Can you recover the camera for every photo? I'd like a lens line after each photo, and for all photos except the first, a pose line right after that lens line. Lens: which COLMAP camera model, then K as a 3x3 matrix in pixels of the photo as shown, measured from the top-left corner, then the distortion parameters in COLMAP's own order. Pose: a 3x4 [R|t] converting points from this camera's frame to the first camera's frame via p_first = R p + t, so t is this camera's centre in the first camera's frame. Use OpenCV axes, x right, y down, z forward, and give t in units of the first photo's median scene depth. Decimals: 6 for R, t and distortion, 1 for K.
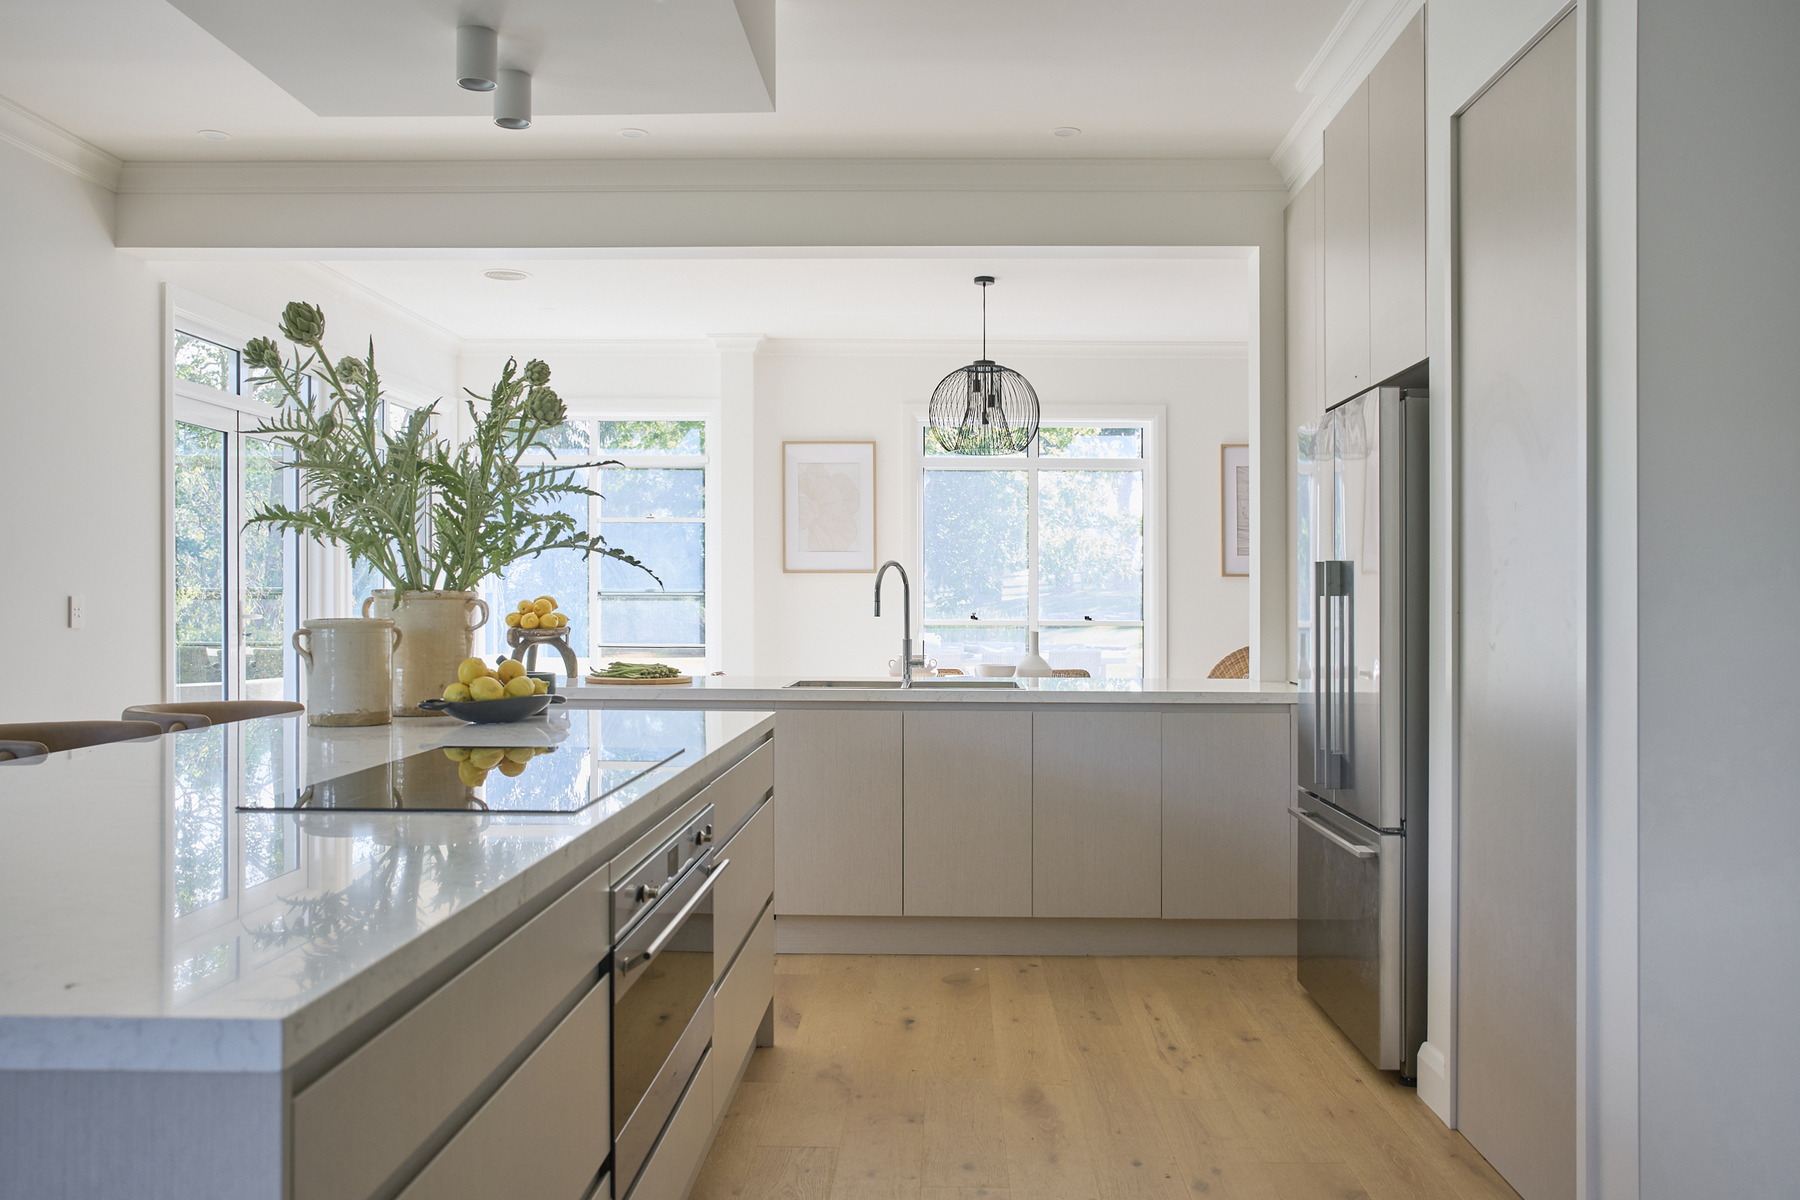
lens RADIAL K [[1472.1, 0, 900.0], [0, 1472.1, 600.0], [0, 0, 1]] dist [-0.002406, -0.000608]
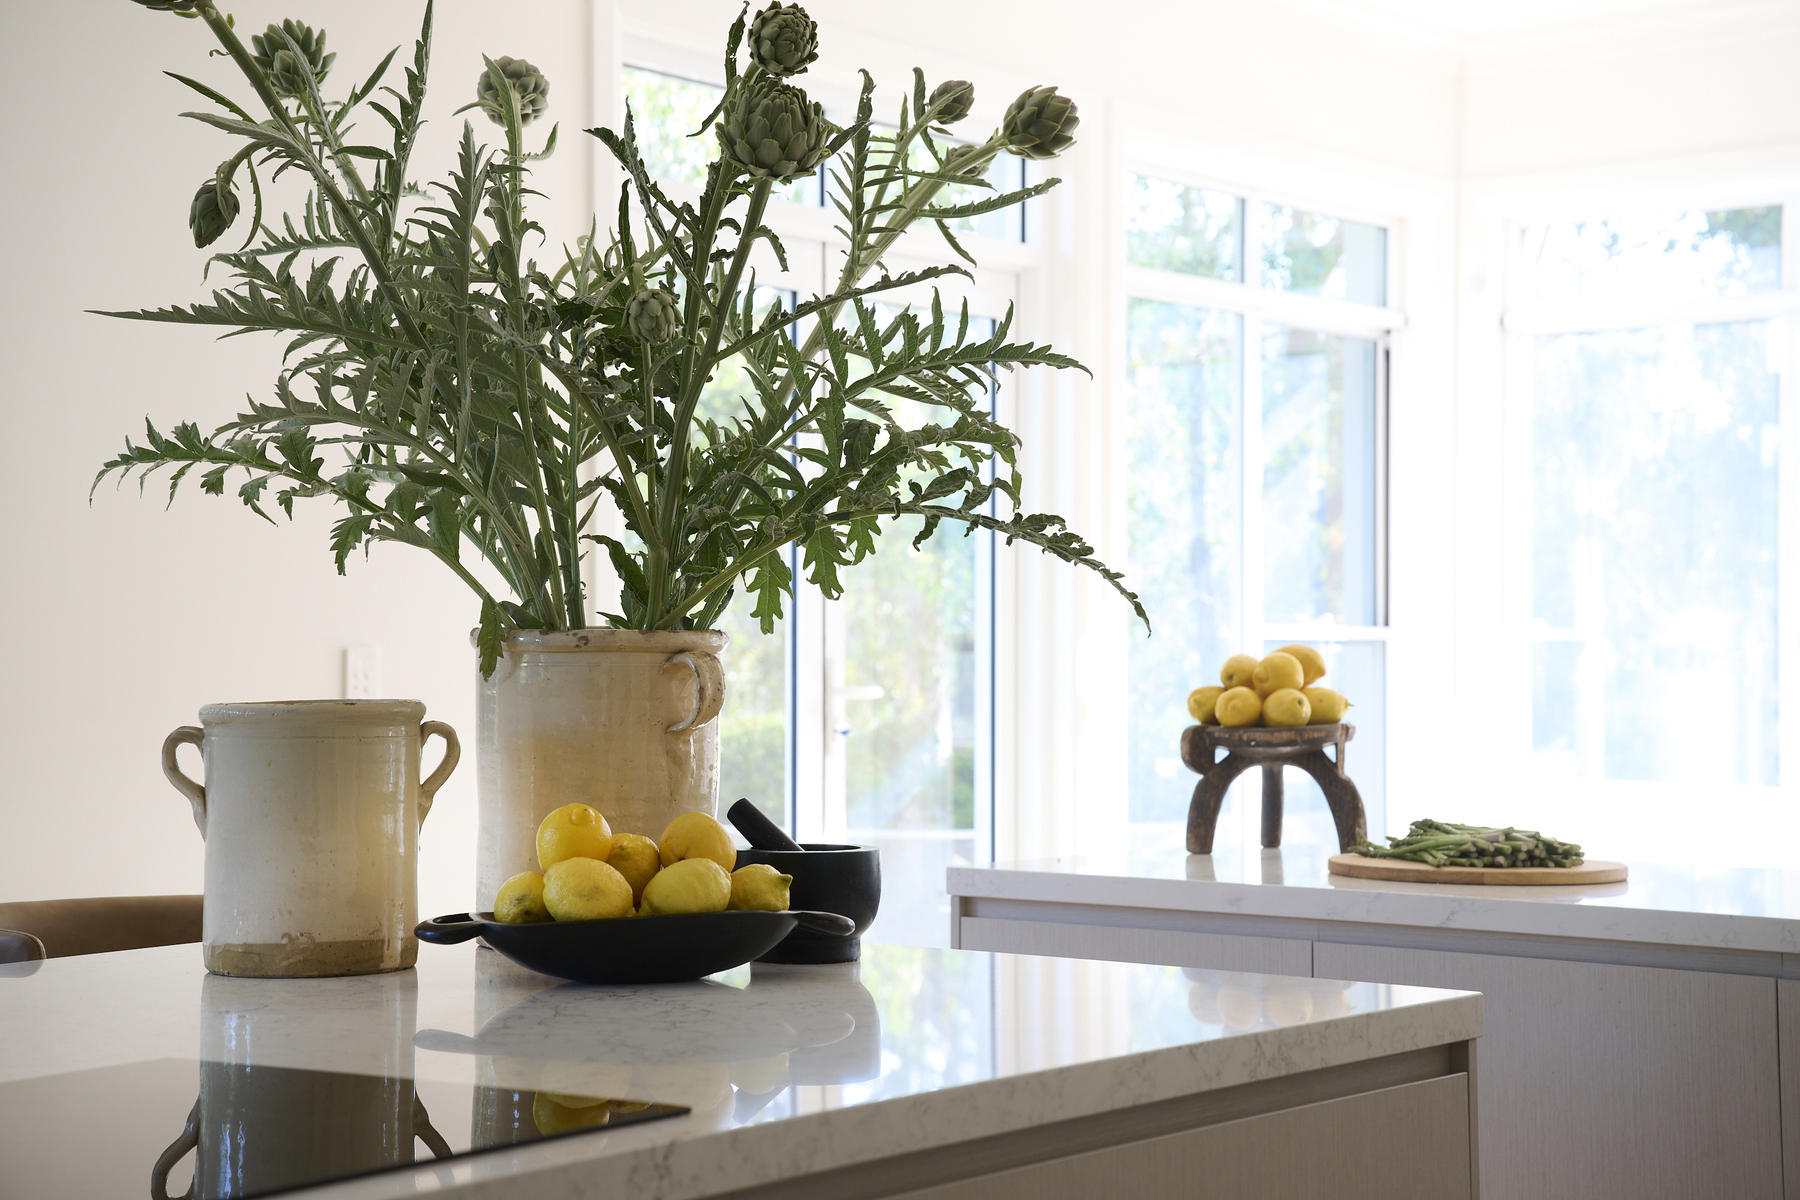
lens RADIAL K [[3144.8, 0, 900.0], [0, 3144.8, 600.0], [0, 0, 1]] dist [0.356461, 0.027440]
pose [[0.817728, -0.012928, -0.575460, 0.162979], [0.002458, 0.999817, -0.018969, 0.001185], [0.575600, 0.014097, 0.817610, 0.250841]]
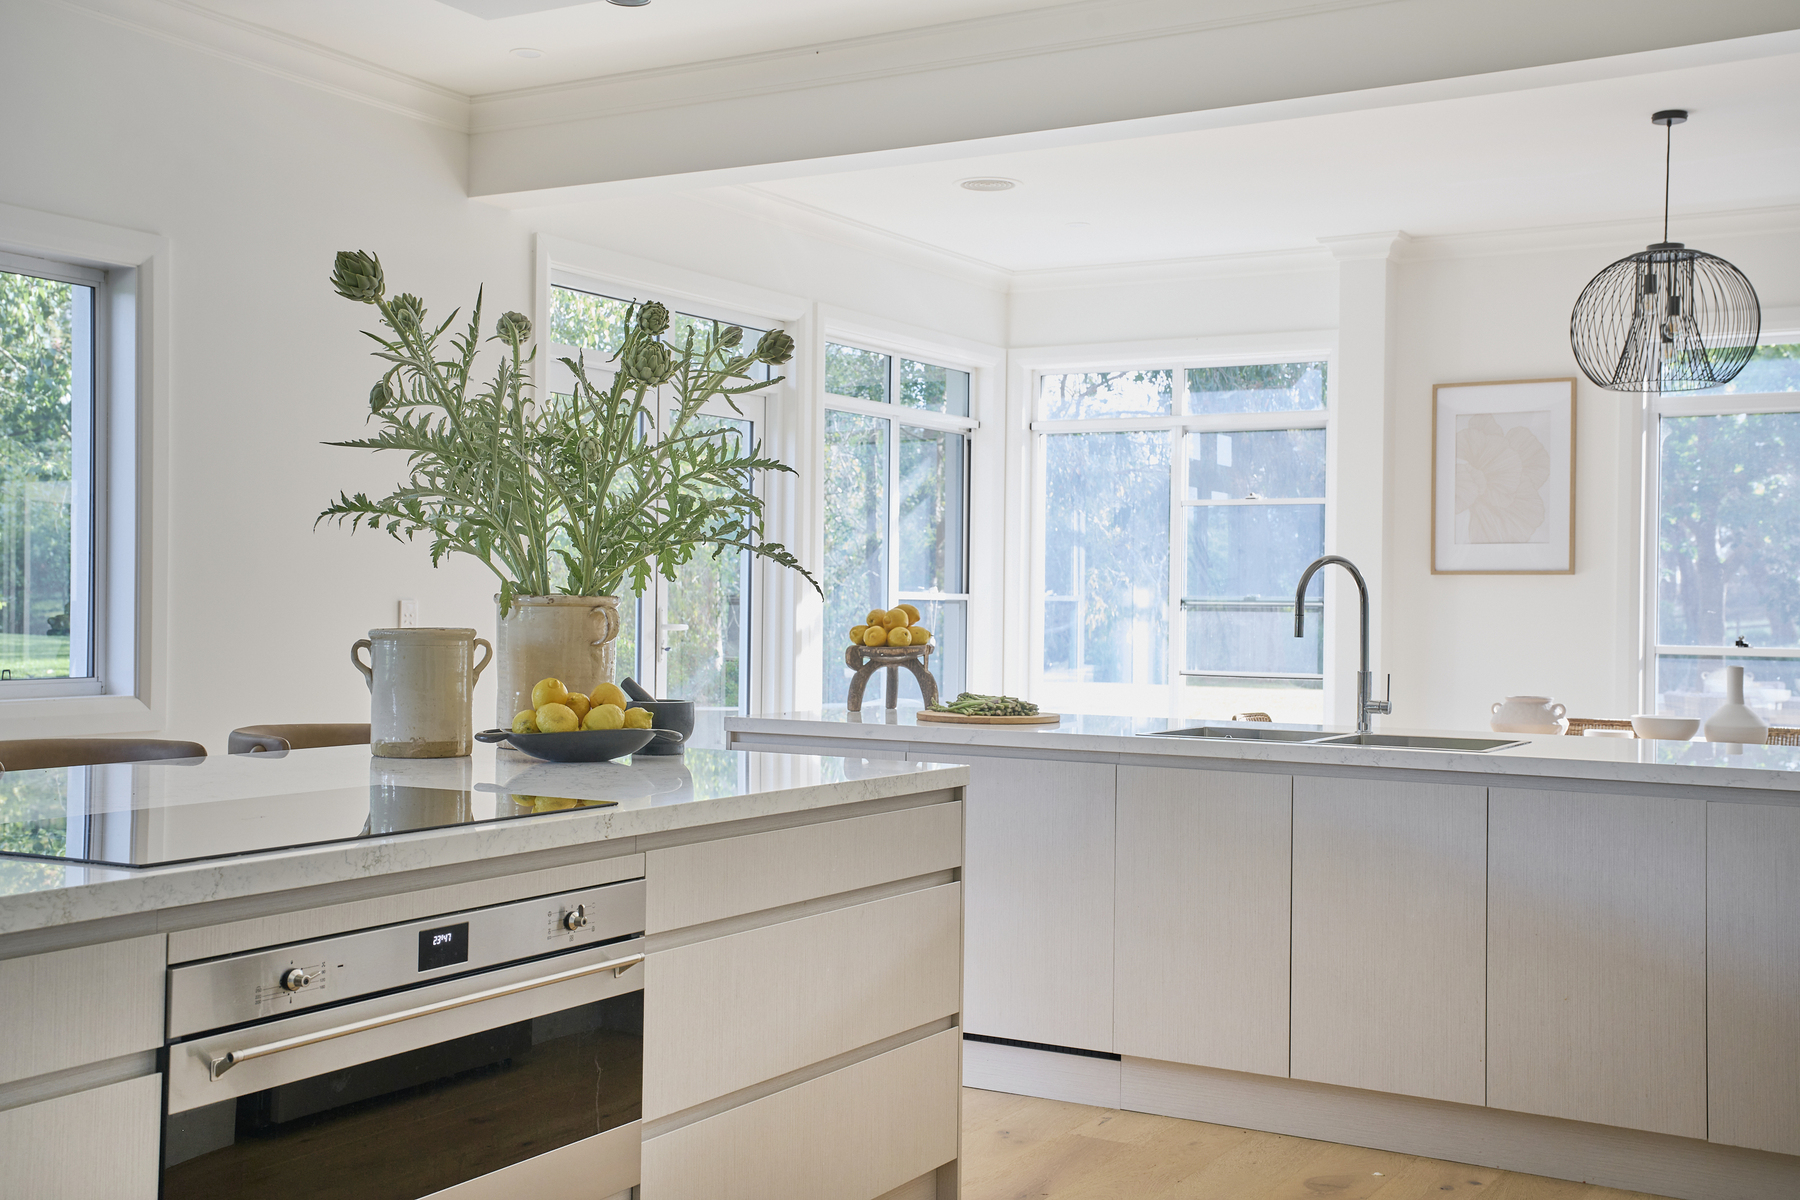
lens RADIAL K [[1996.6, 0, 900.0], [0, 1996.6, 600.0], [0, 0, 1]] dist [0.079195, 0.028535]
pose [[0.873351, 0.005475, -0.487060, 0.269054], [-0.008495, 0.999956, -0.003992, -0.000796], [0.487017, 0.007624, 0.873359, 0.090432]]
